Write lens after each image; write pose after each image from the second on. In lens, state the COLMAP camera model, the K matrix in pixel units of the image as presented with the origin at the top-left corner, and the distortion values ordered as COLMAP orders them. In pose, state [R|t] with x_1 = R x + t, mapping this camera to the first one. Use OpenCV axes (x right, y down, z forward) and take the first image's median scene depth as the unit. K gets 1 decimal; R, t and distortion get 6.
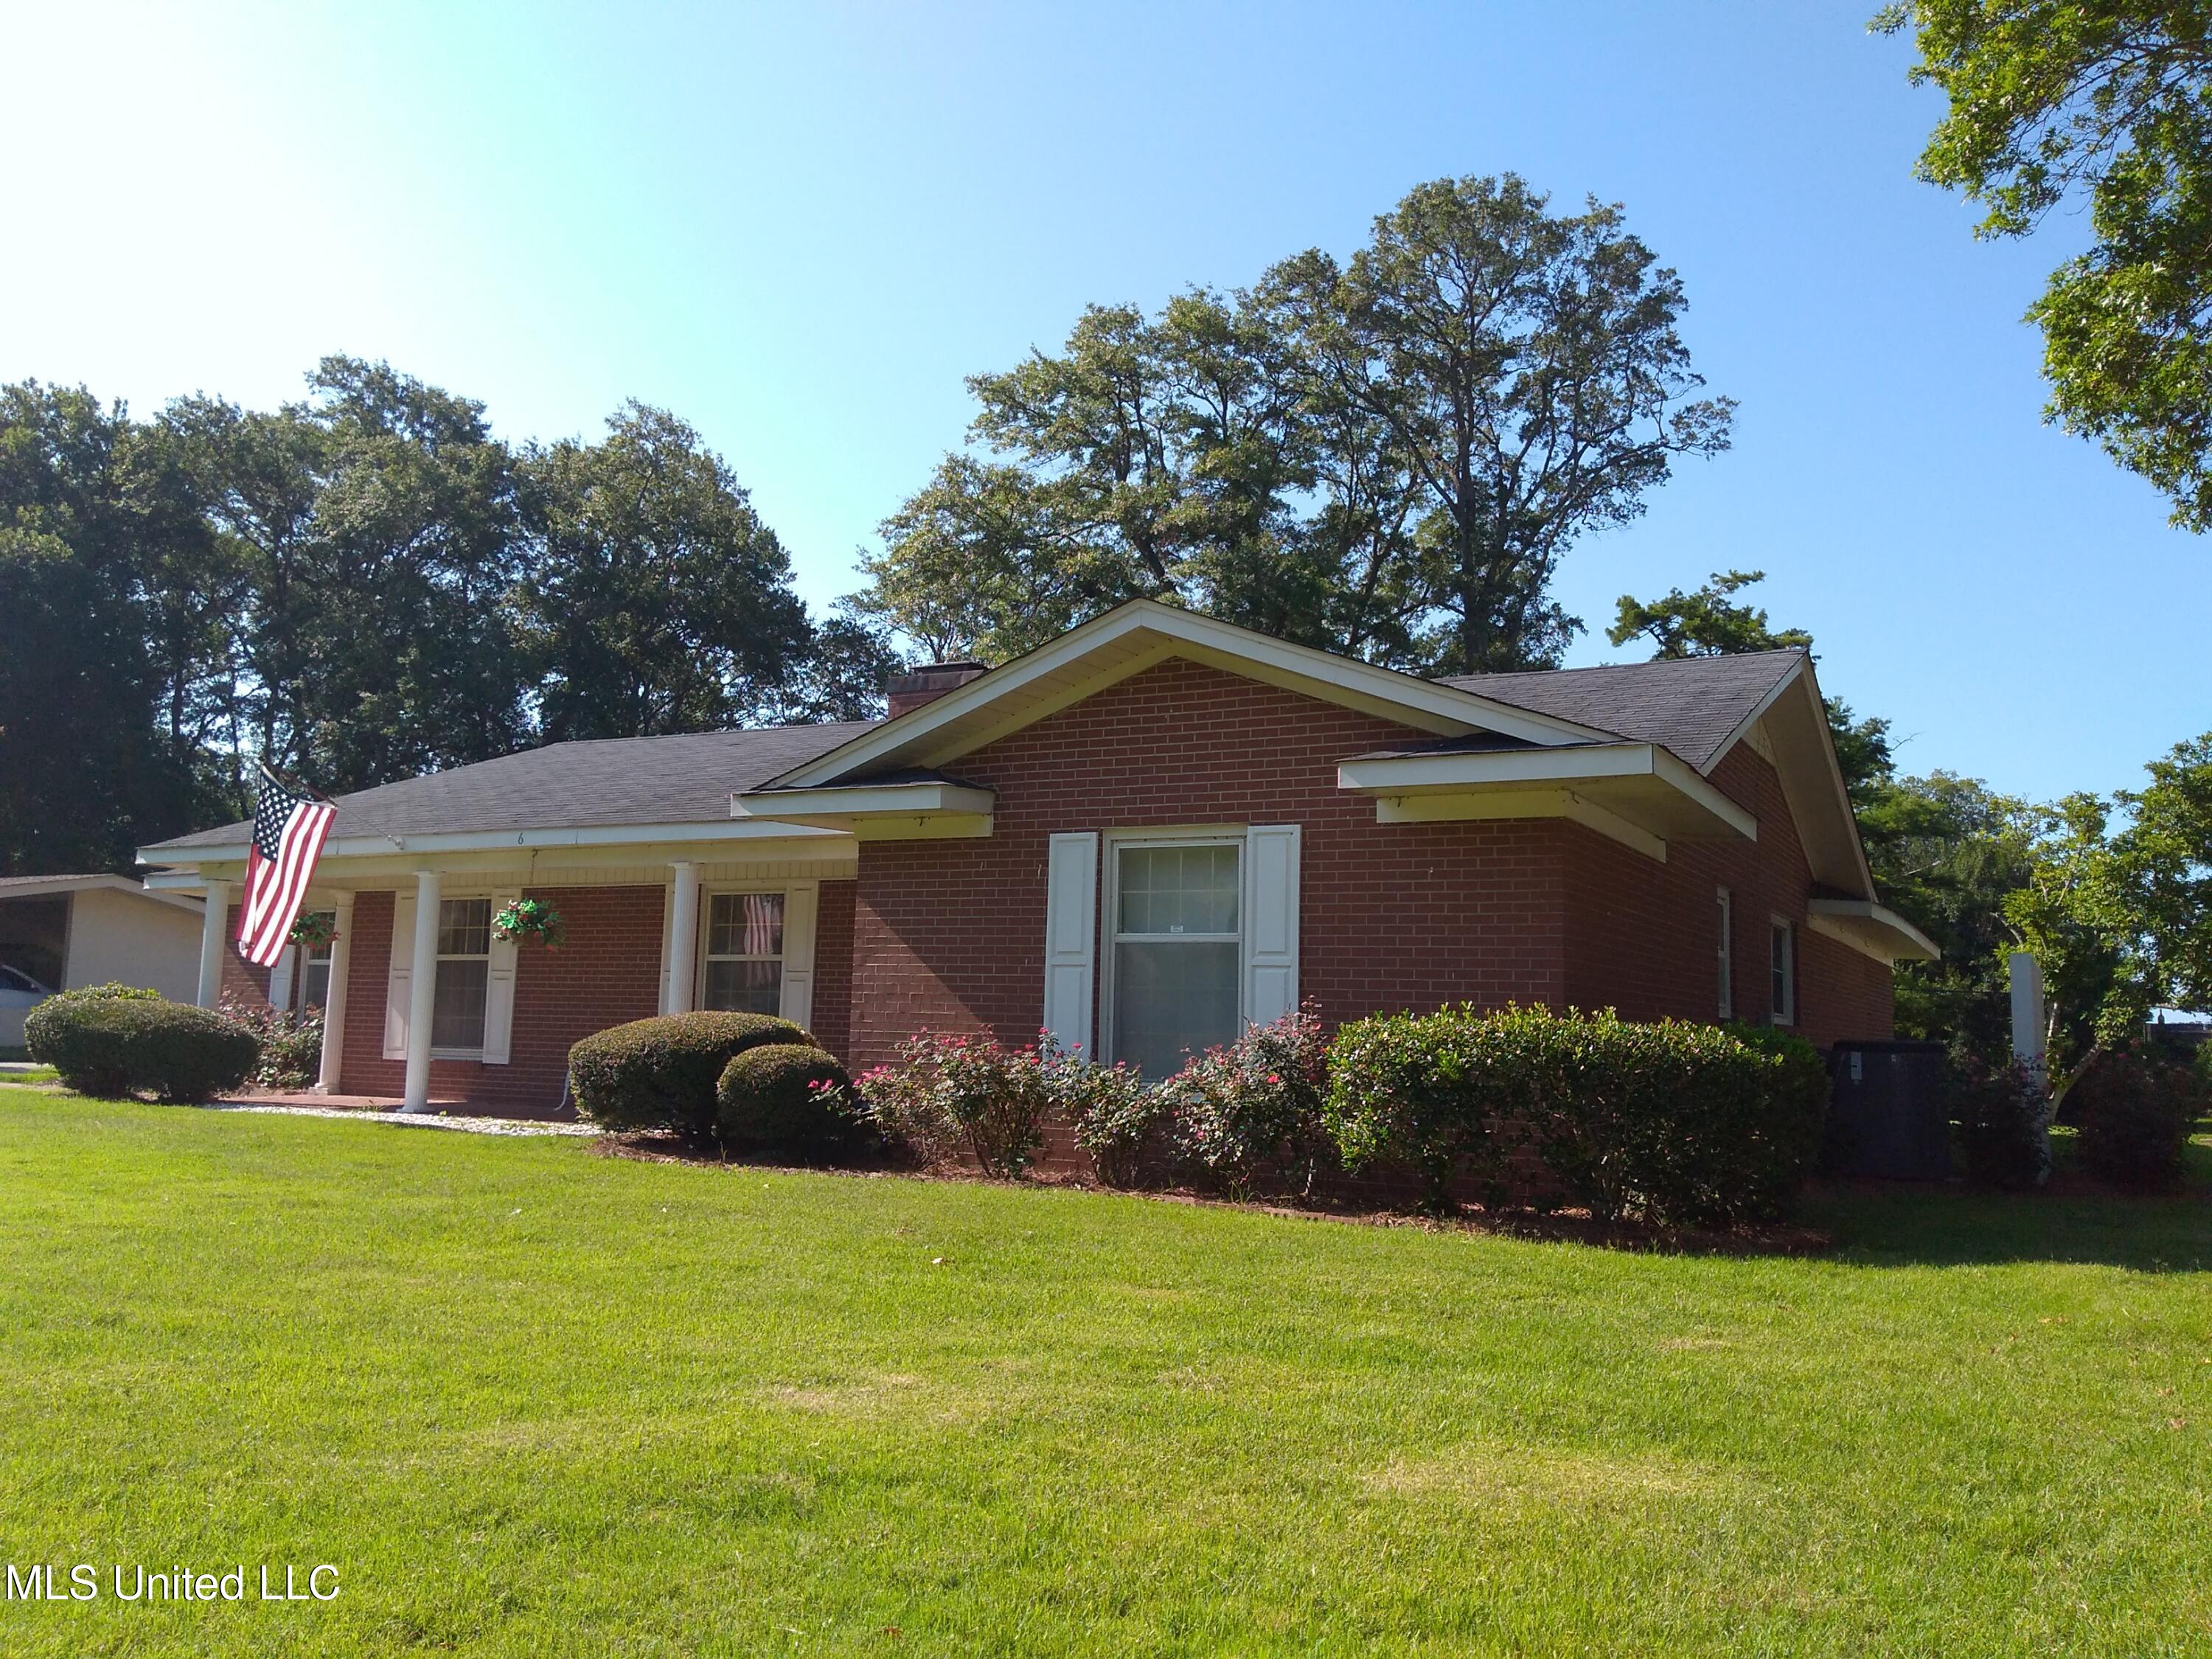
lens RADIAL K [[1768.7, 0, 1101.5], [0, 1768.7, 803.6], [0, 0, 1]] dist [0.075151, -0.004240]
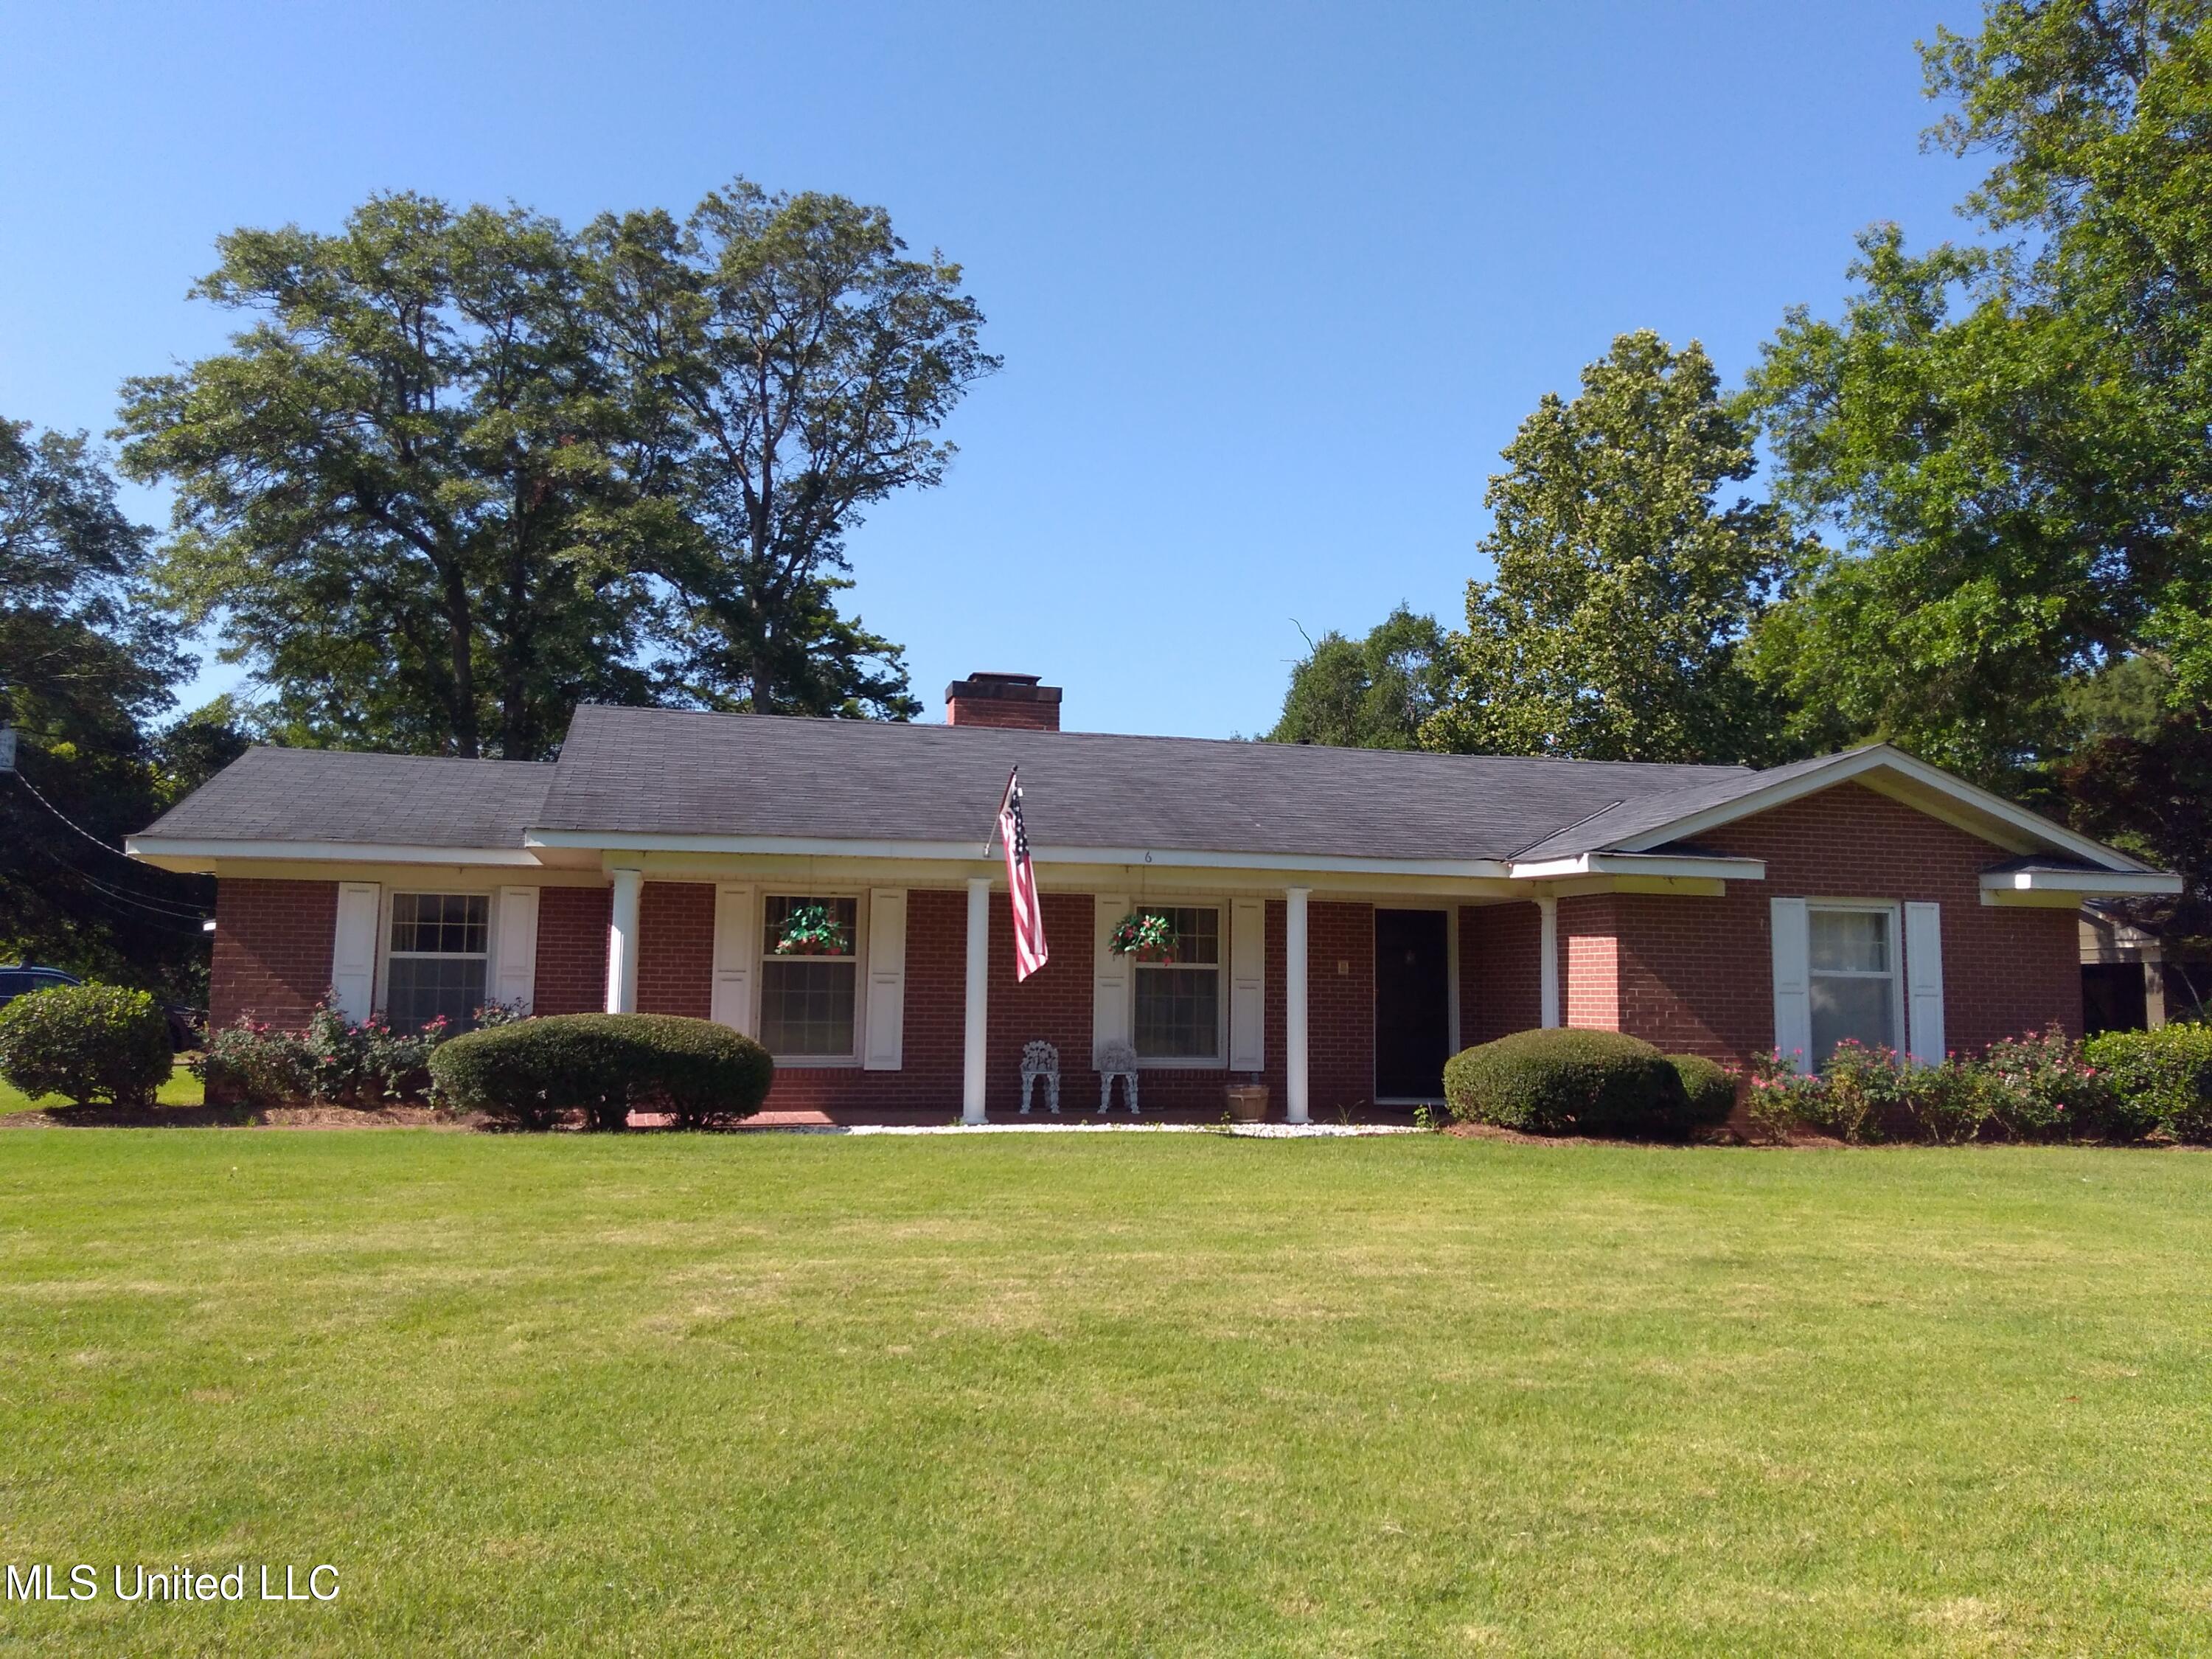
lens RADIAL K [[1756.6, 0, 1106.0], [0, 1756.6, 829.5], [0, 0, 1]] dist [0.086715, -0.134557]
pose [[0.730379, 0.051978, 0.681061, -0.339059], [-0.084295, 0.996337, 0.014360, -0.003004], [-0.677821, -0.067899, 0.732085, 0.084058]]
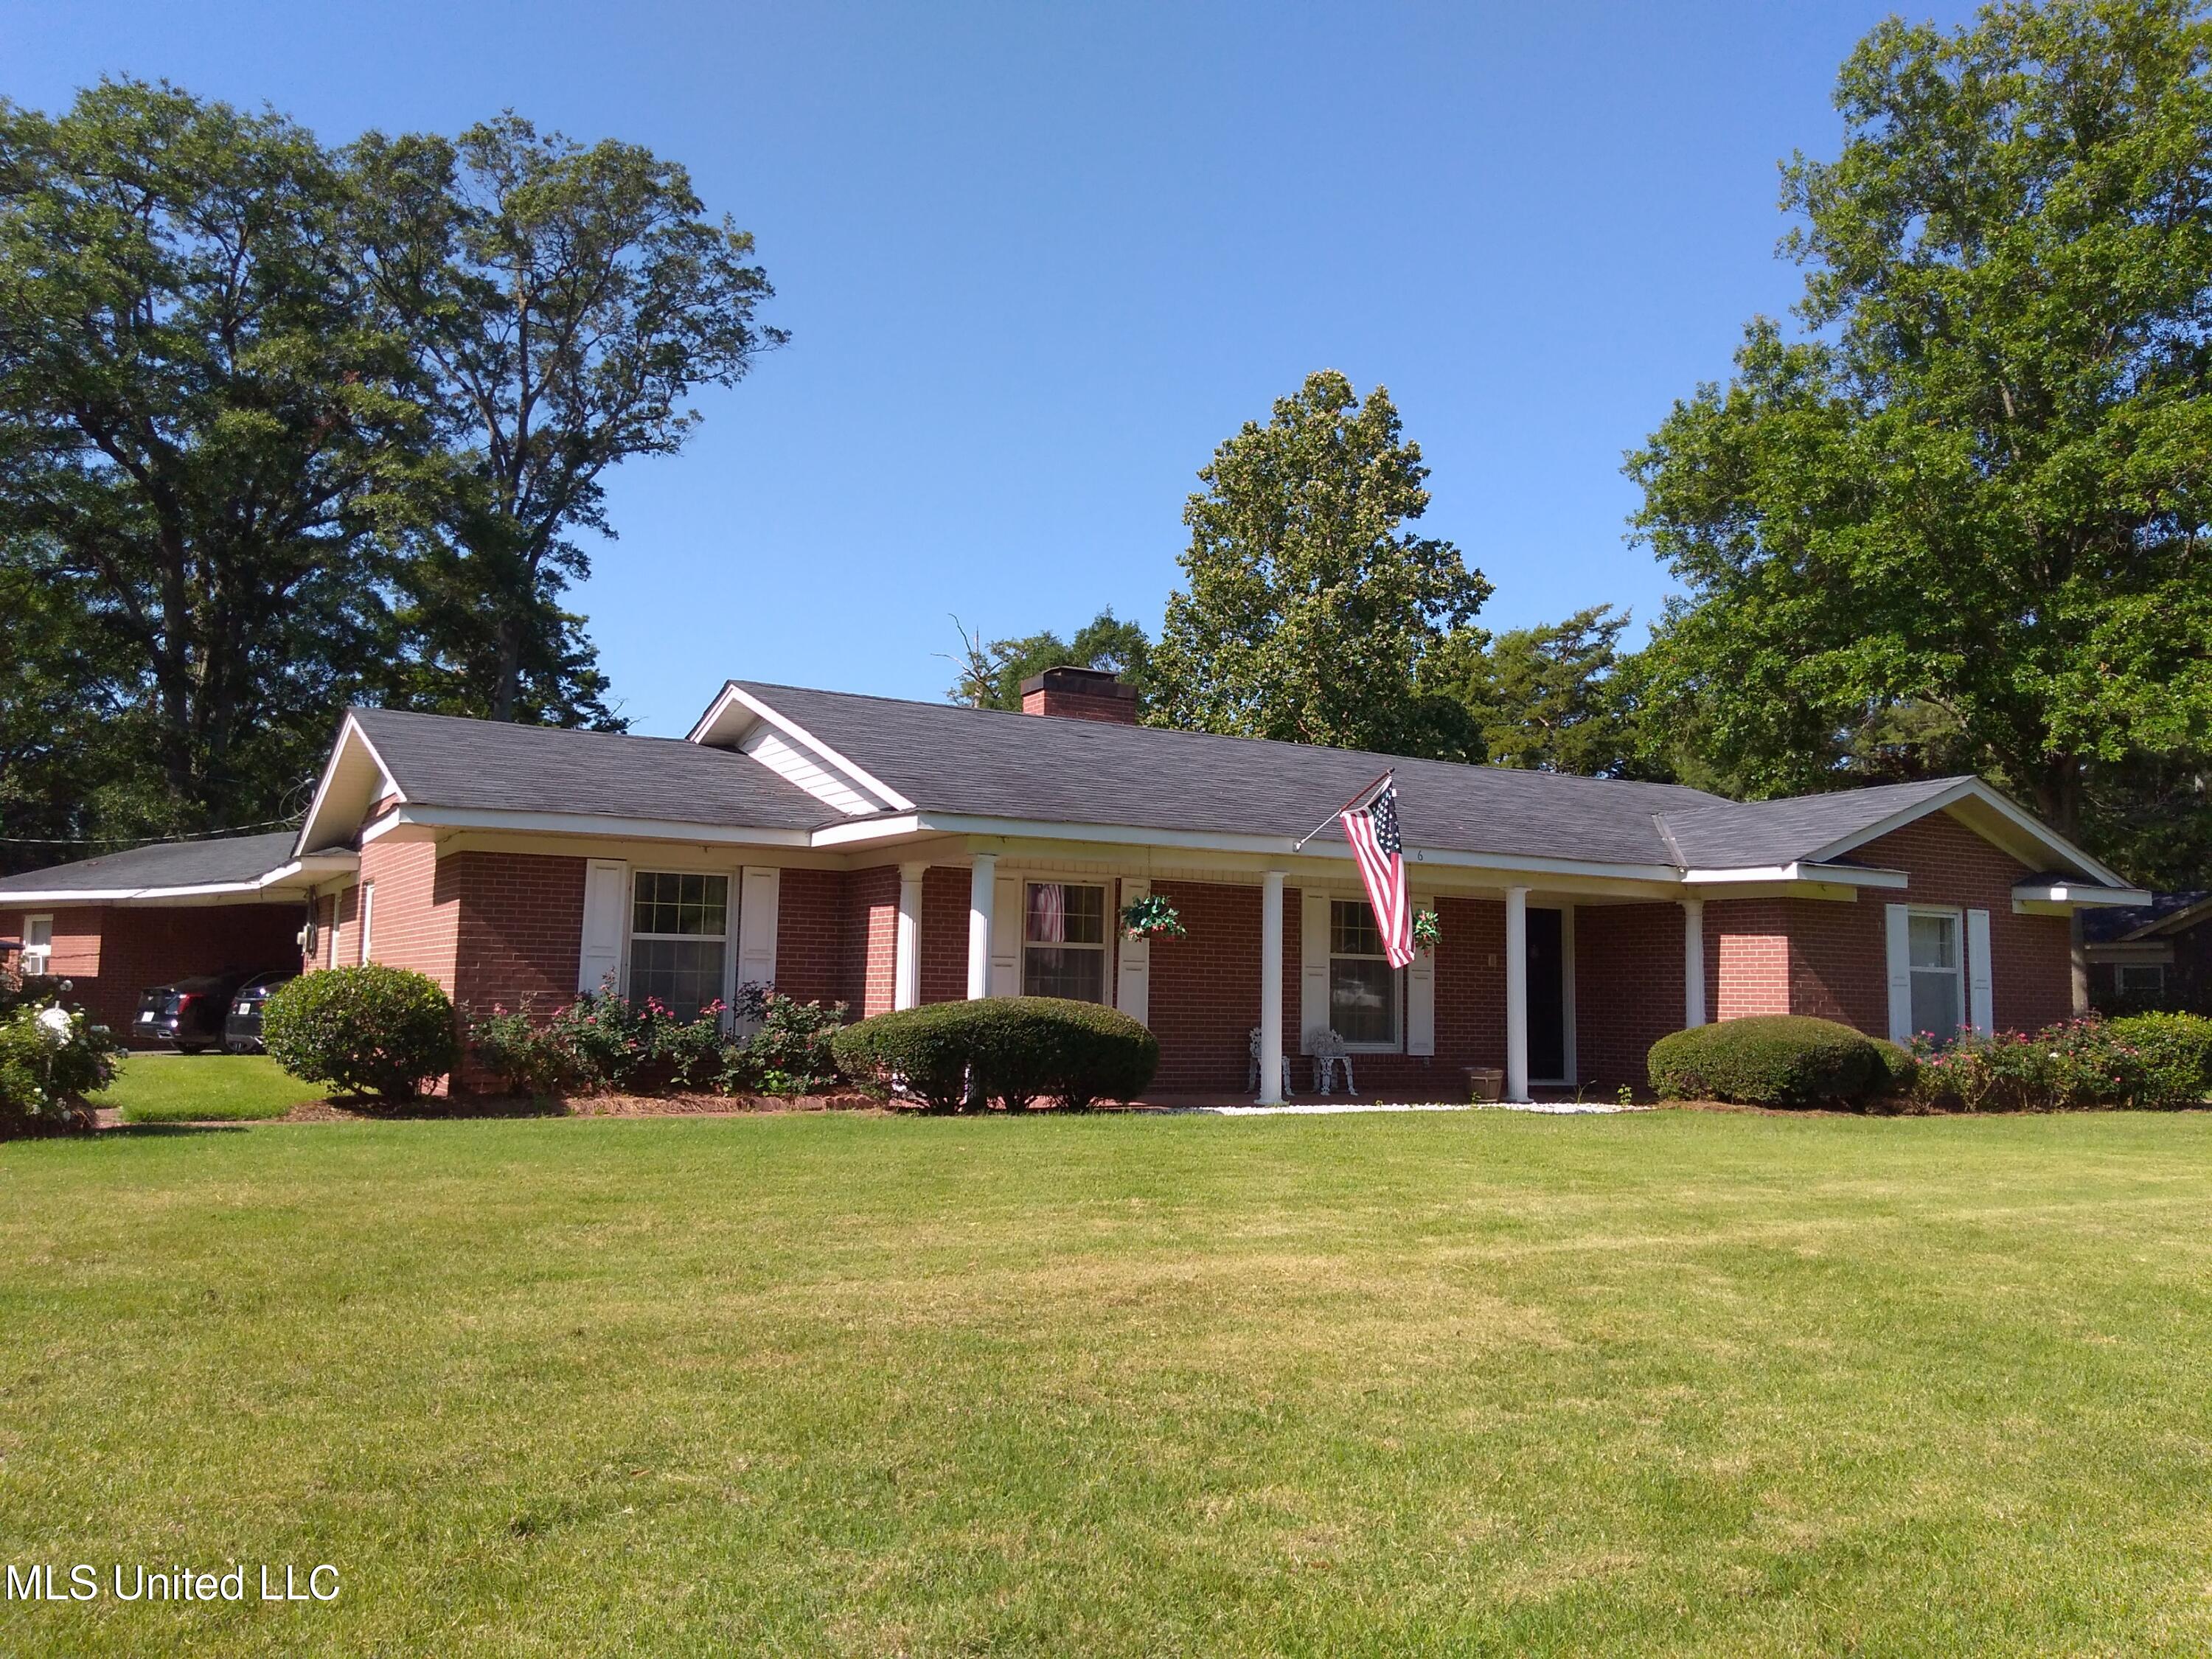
lens RADIAL K [[1756.6, 0, 1106.0], [0, 1756.6, 829.5], [0, 0, 1]] dist [0.086715, -0.134557]
pose [[0.509230, 0.068280, 0.857918, -0.447266], [-0.116256, 0.993169, -0.010039, 0.012233], [-0.852742, -0.094626, 0.513689, 0.193844]]
